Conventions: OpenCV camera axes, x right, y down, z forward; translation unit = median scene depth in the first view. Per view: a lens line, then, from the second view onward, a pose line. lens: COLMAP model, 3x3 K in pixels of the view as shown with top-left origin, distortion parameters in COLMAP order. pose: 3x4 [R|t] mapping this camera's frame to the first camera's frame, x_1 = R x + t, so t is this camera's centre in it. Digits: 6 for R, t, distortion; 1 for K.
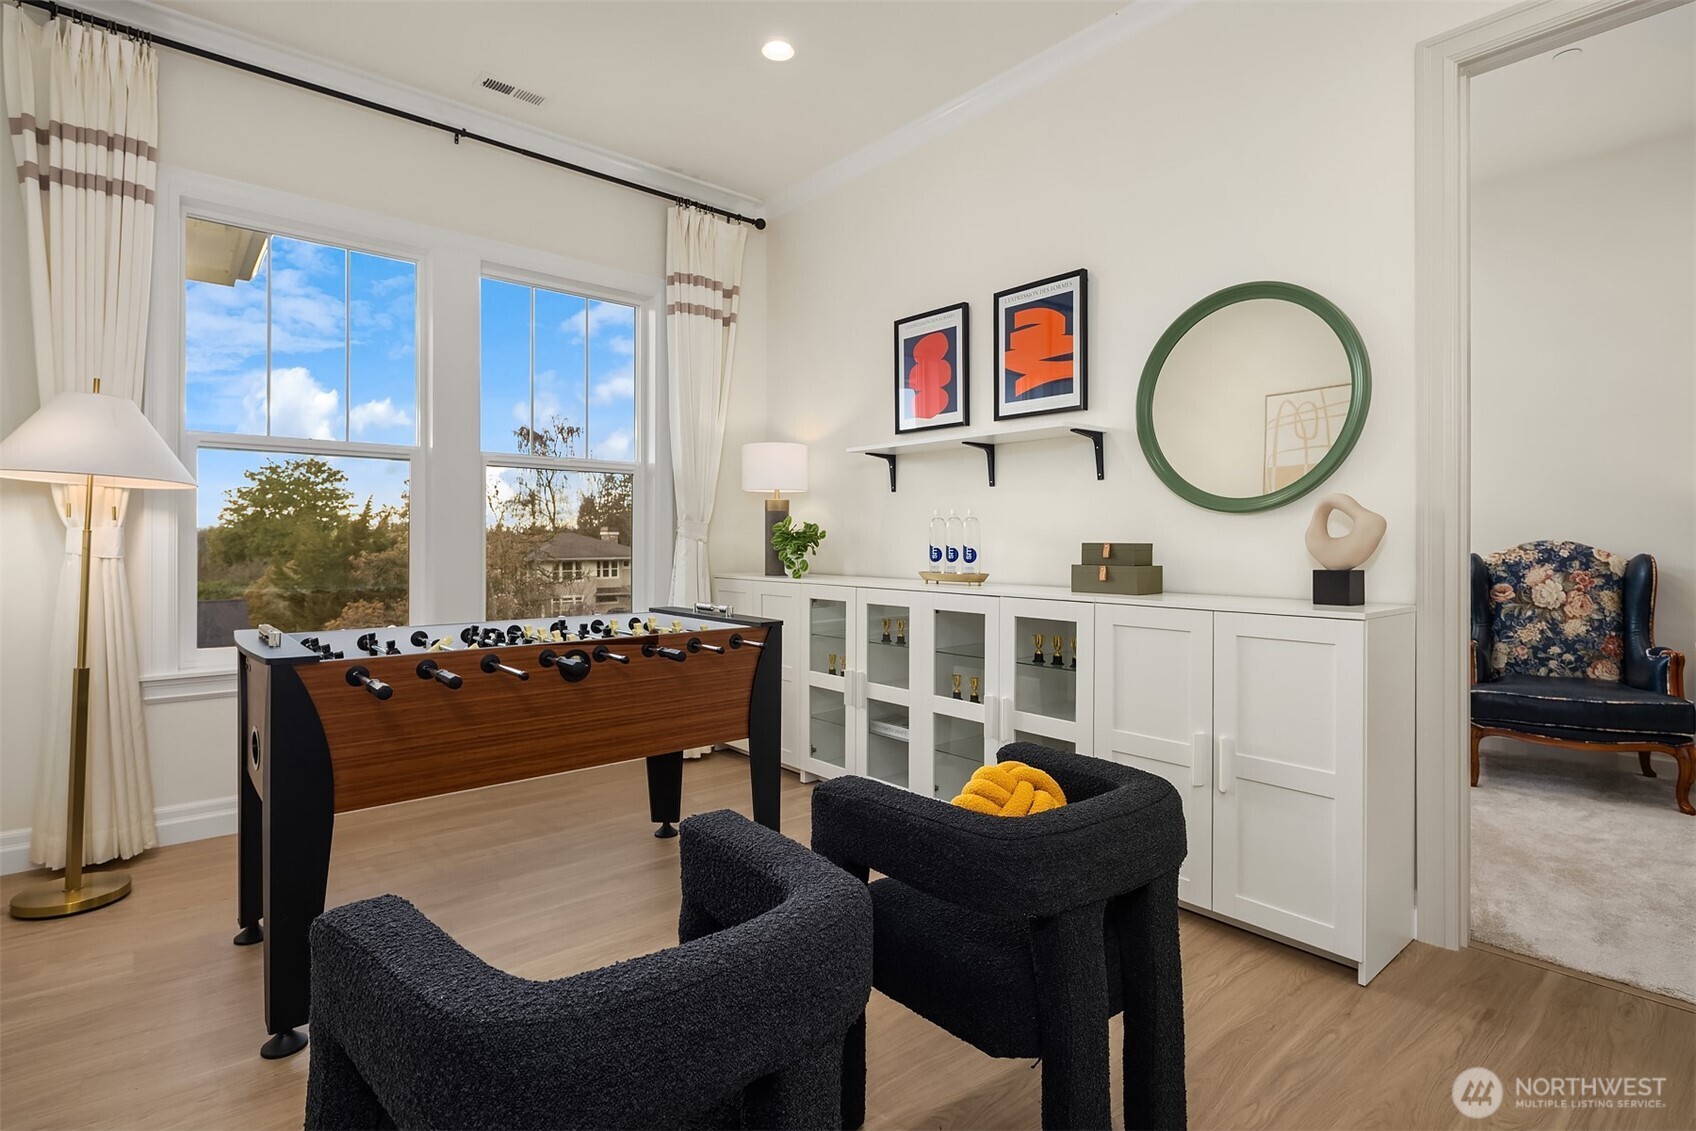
lens RADIAL K [[824.4, 0, 856.6], [0, 824.4, 563.2], [0, 0, 1]] dist [0.003231, -0.002673]
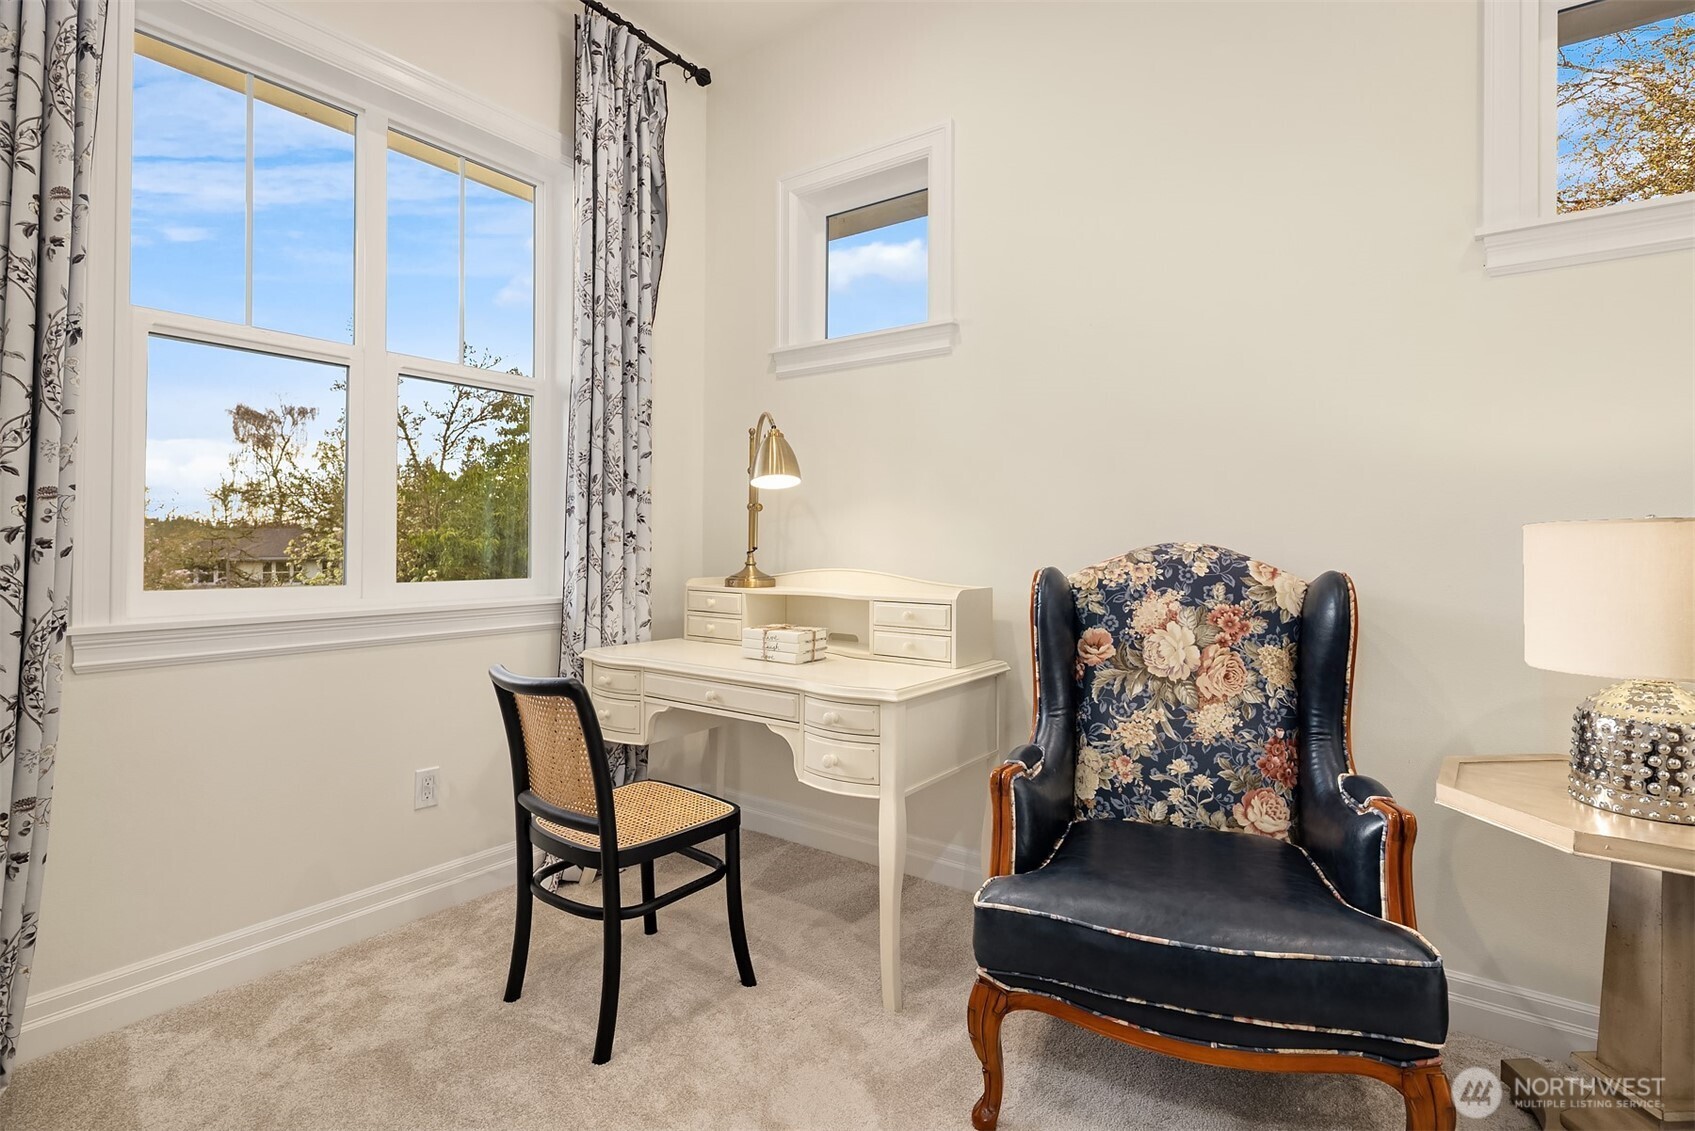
lens RADIAL K [[823.9, 0, 837.8], [0, 823.9, 563.8], [0, 0, 1]] dist [0.003231, -0.002673]
pose [[0.975225, 0.004492, 0.221170, 0.536181], [-0.004354, 0.999990, -0.001112, -0.013701], [-0.221173, 0.000122, 0.975235, 0.563895]]
